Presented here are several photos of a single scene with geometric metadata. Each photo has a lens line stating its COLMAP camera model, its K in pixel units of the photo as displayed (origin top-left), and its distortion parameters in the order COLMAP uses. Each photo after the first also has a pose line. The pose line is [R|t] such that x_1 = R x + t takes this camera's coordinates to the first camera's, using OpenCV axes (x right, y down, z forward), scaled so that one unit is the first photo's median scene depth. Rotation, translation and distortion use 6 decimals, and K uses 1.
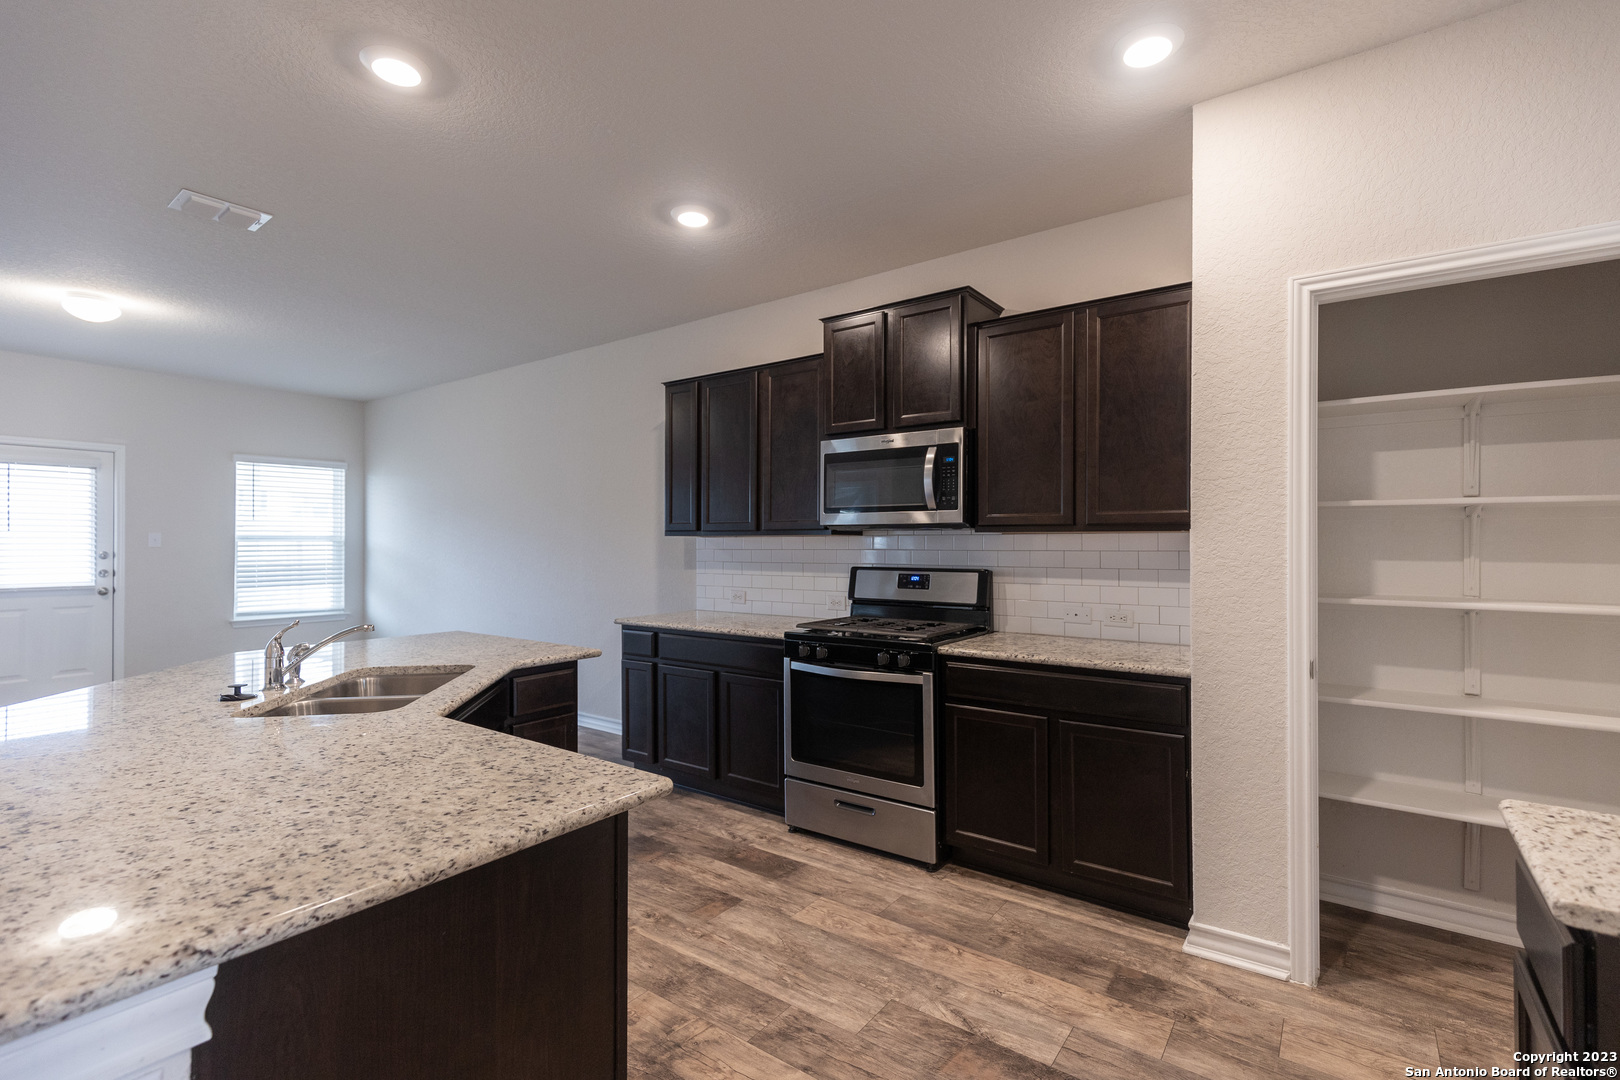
lens RADIAL K [[731.4, 0, 824.3], [0, 731.4, 546.3], [0, 0, 1]] dist [0.003684, -0.000121]
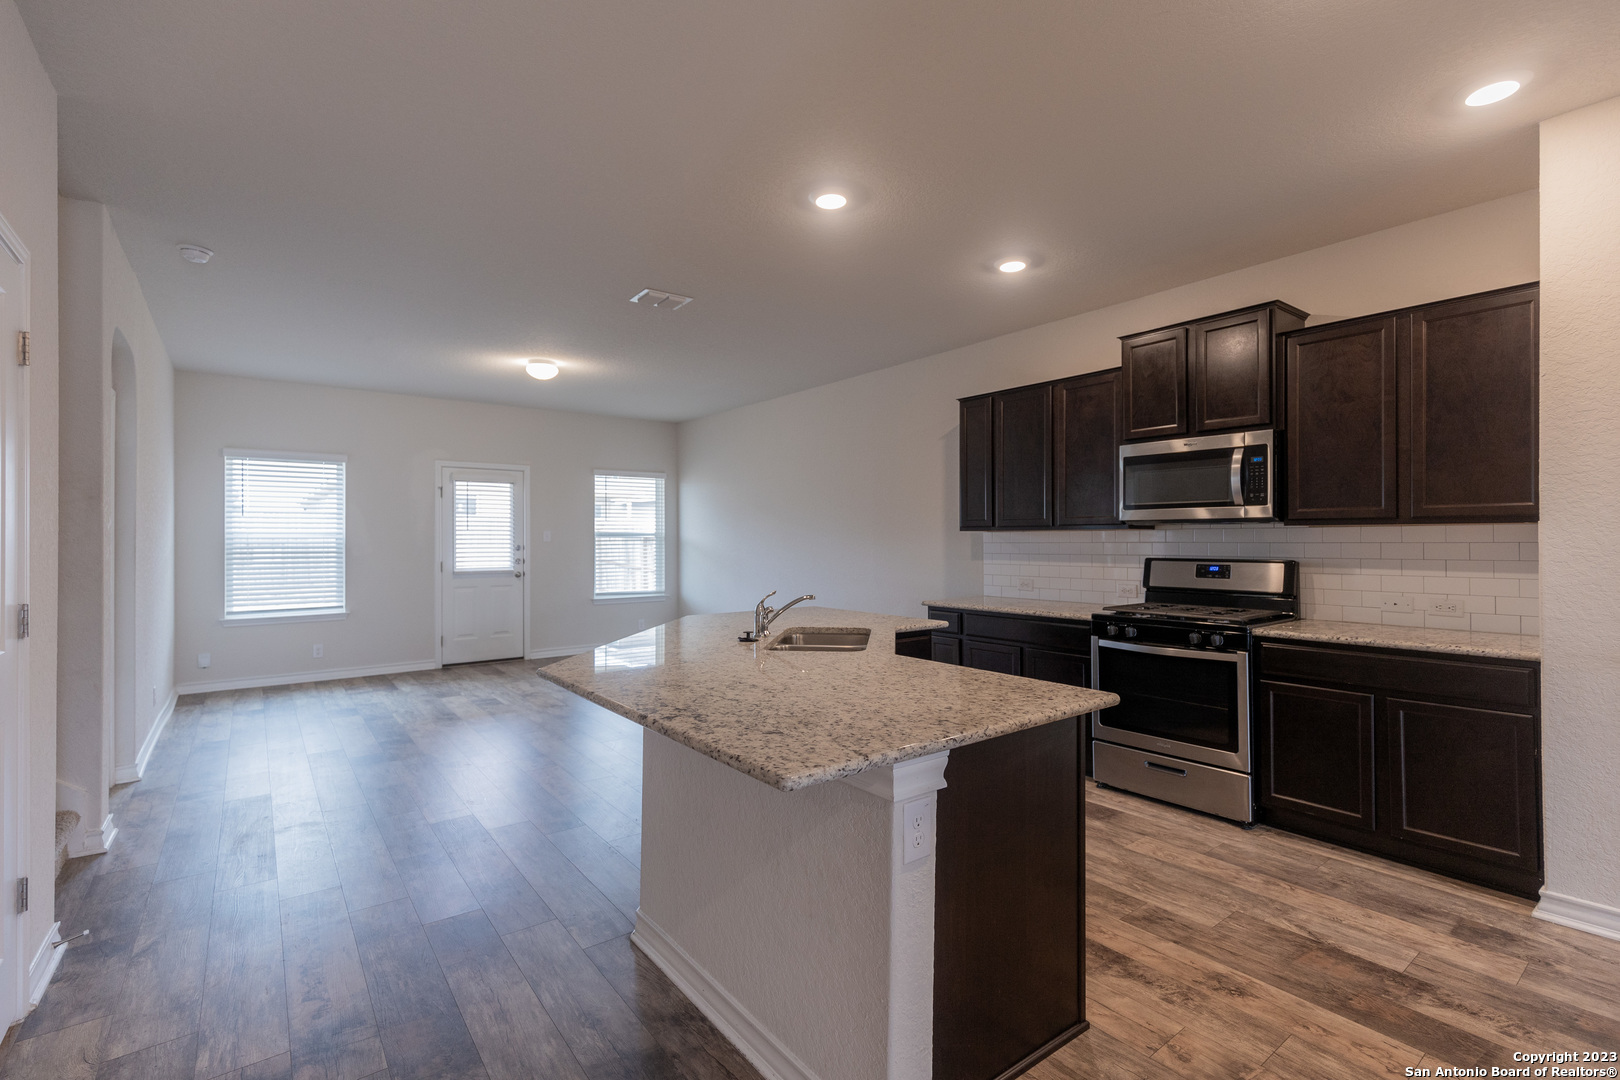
lens RADIAL K [[728.1, 0, 810.0], [0, 728.1, 540.0], [0, 0, 1]] dist [0.000472, 0.000284]
pose [[0.956112, -0.002367, -0.292991, -0.163099], [0.001746, 0.999996, -0.002382, 0.003628], [0.292996, 0.001766, 0.956112, -0.258941]]
